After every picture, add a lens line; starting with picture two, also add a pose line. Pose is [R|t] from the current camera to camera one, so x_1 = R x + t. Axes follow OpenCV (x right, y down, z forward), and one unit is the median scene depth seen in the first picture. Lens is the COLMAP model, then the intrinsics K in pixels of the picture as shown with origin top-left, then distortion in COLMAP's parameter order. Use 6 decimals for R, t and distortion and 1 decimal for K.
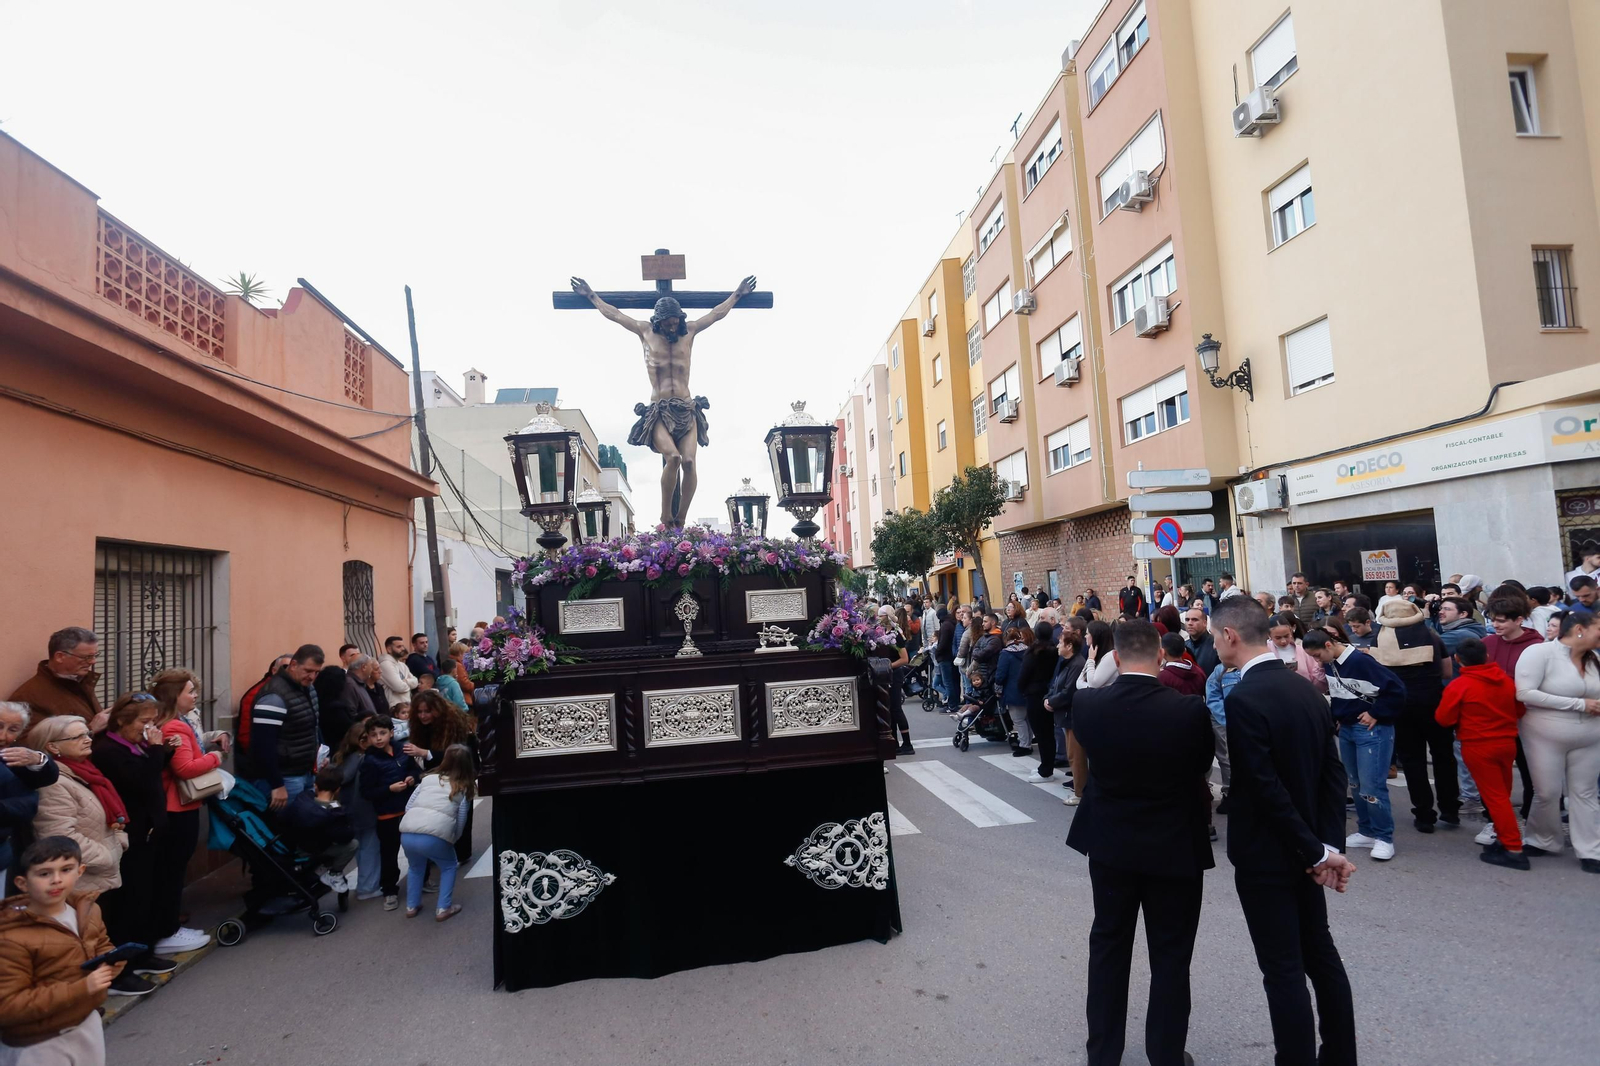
lens RADIAL K [[788.0, 0, 800.0], [0, 788.0, 533.0], [0, 0, 1]] dist [-0.081376, 0.038145]
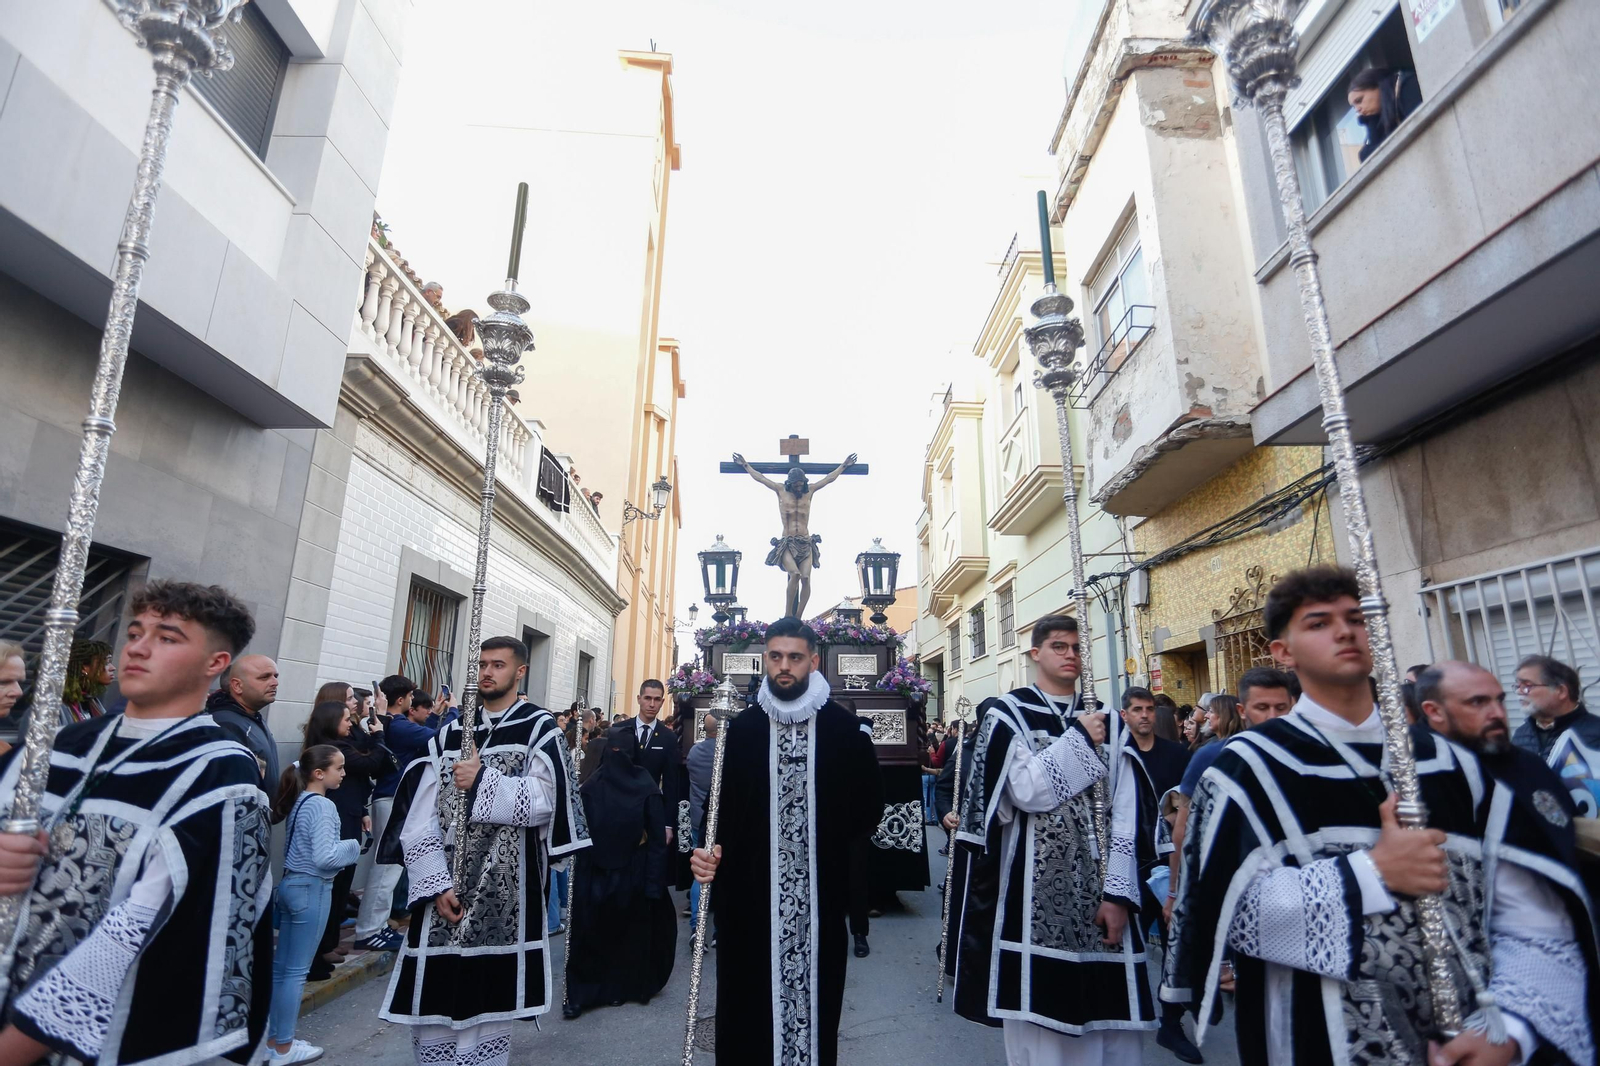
lens RADIAL K [[788.0, 0, 800.0], [0, 788.0, 533.0], [0, 0, 1]] dist [-0.081376, 0.038145]
pose [[0.989570, 0.027563, -0.141389, 0.066579], [-0.052708, 0.982741, -0.177316, 0.109689], [0.134061, 0.182919, 0.973945, -0.556565]]
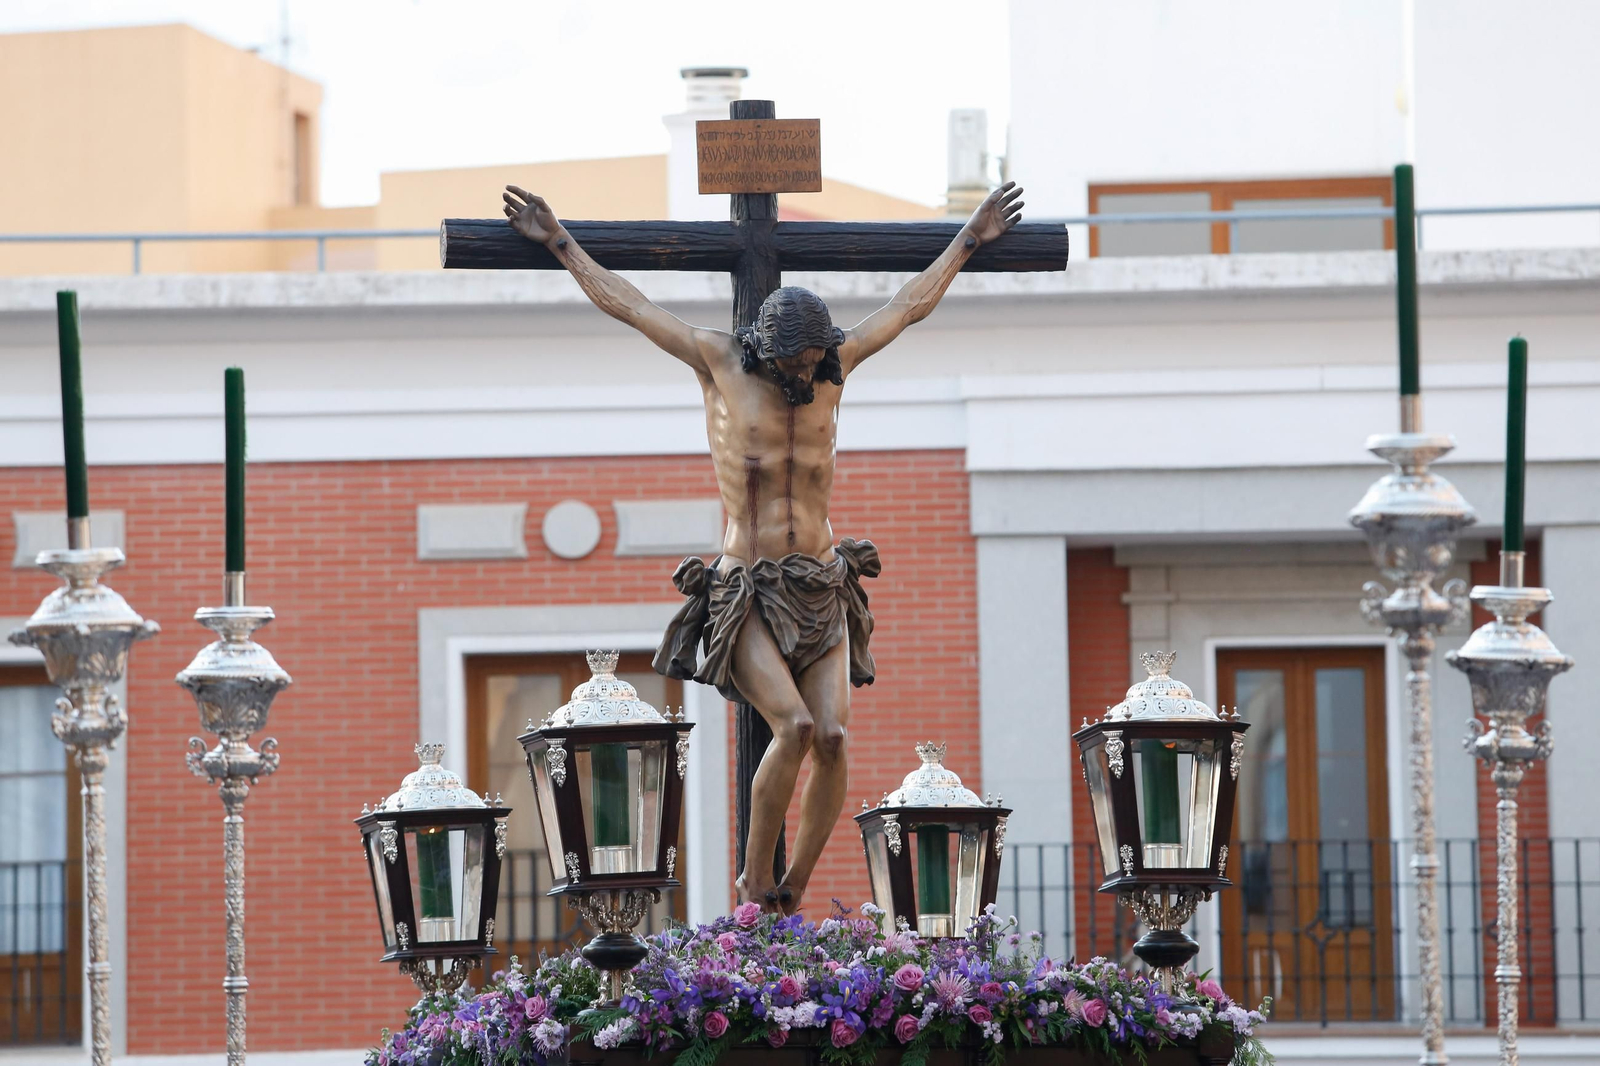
lens RADIAL K [[9001.6, 0, 800.0], [0, 9001.6, 533.0], [0, 0, 1]] dist [1.605115, 2.267049]
pose [[0.998997, 0.041712, 0.016311, -0.286637], [-0.041373, 0.998932, -0.020578, -0.122460], [-0.017152, 0.019883, 0.999655, -4.002222]]
